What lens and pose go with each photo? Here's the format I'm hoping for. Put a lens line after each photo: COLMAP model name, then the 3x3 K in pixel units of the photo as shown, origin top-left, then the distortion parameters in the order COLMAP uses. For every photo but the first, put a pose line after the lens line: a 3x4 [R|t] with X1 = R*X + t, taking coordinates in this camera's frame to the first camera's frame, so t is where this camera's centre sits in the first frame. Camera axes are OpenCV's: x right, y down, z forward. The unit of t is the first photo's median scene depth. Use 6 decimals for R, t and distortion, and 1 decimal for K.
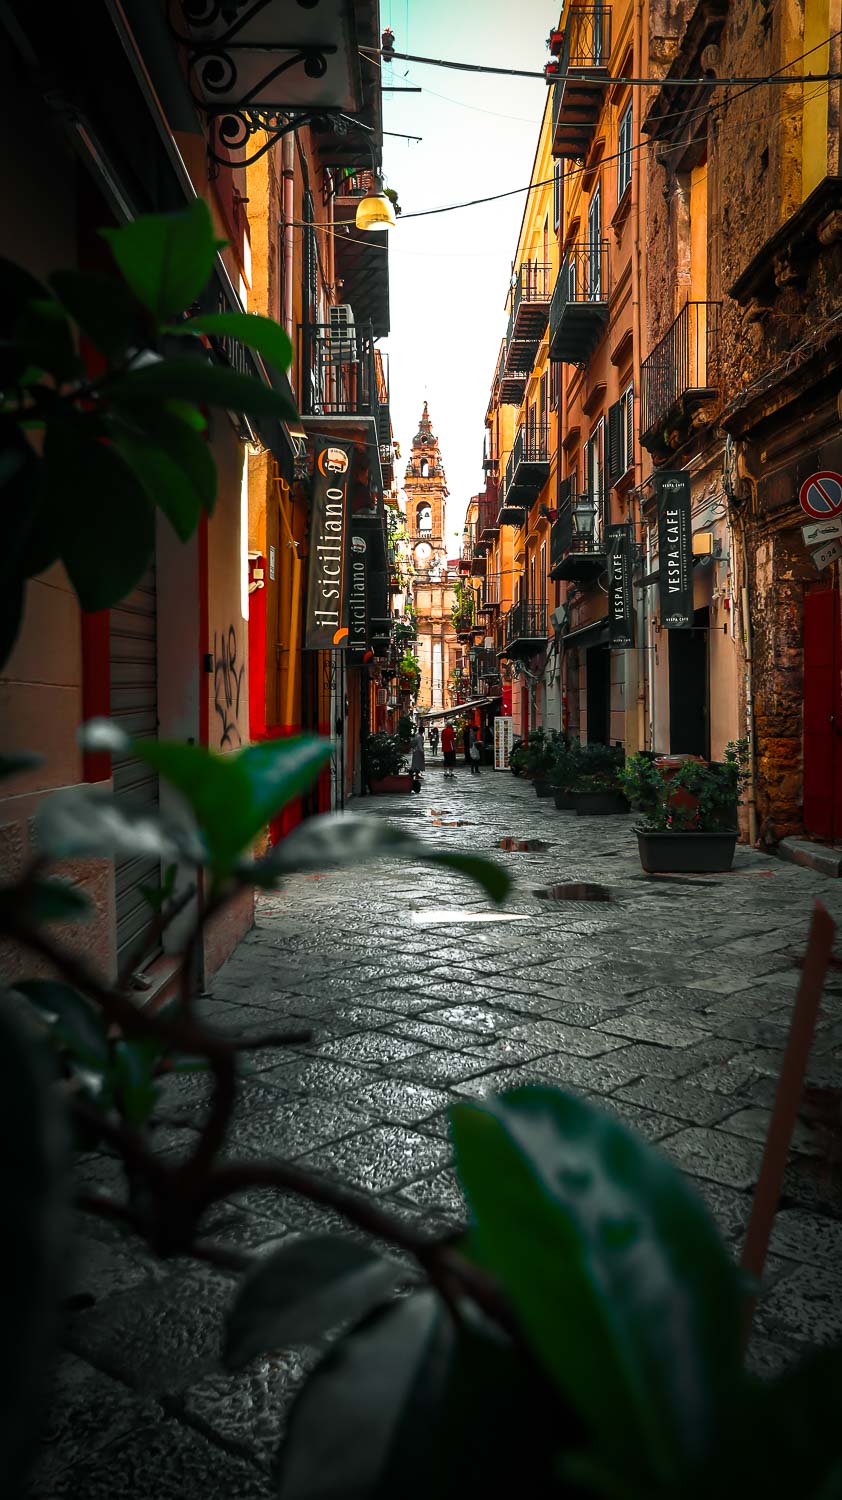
lens RADIAL K [[1533.8, 0, 421.0], [0, 1533.8, 750.0], [0, 0, 1]] dist [-0.009679, -0.002910]
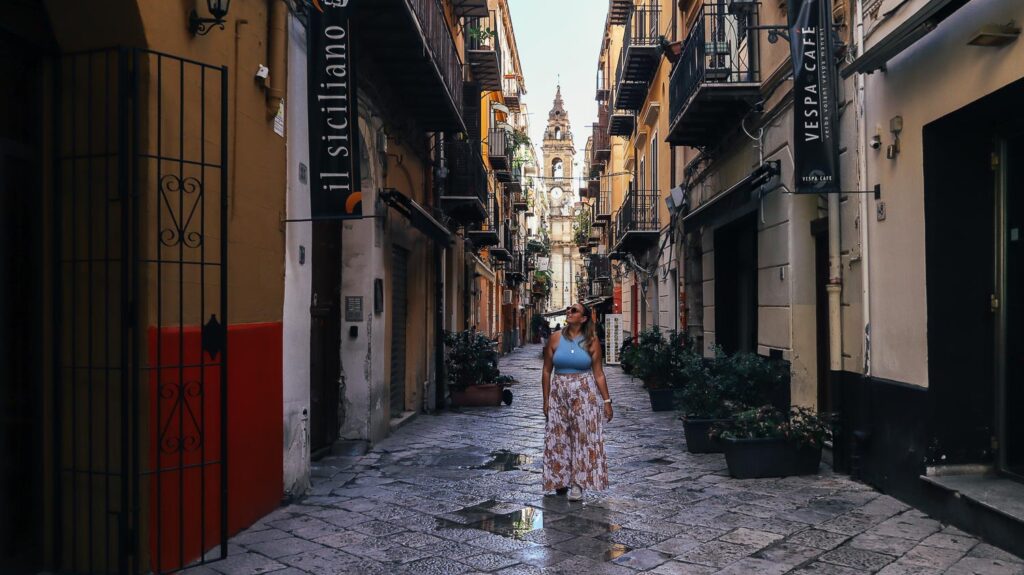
lens RADIAL K [[1047.0, 0, 512.0], [0, 1047.0, 287.5], [0, 0, 1]] dist [-0.009679, -0.002910]
pose [[0.998966, 0.000182, -0.045468, 0.012351], [-0.002337, 0.998876, -0.047343, -0.004348], [0.045408, 0.047400, 0.997843, 0.208137]]
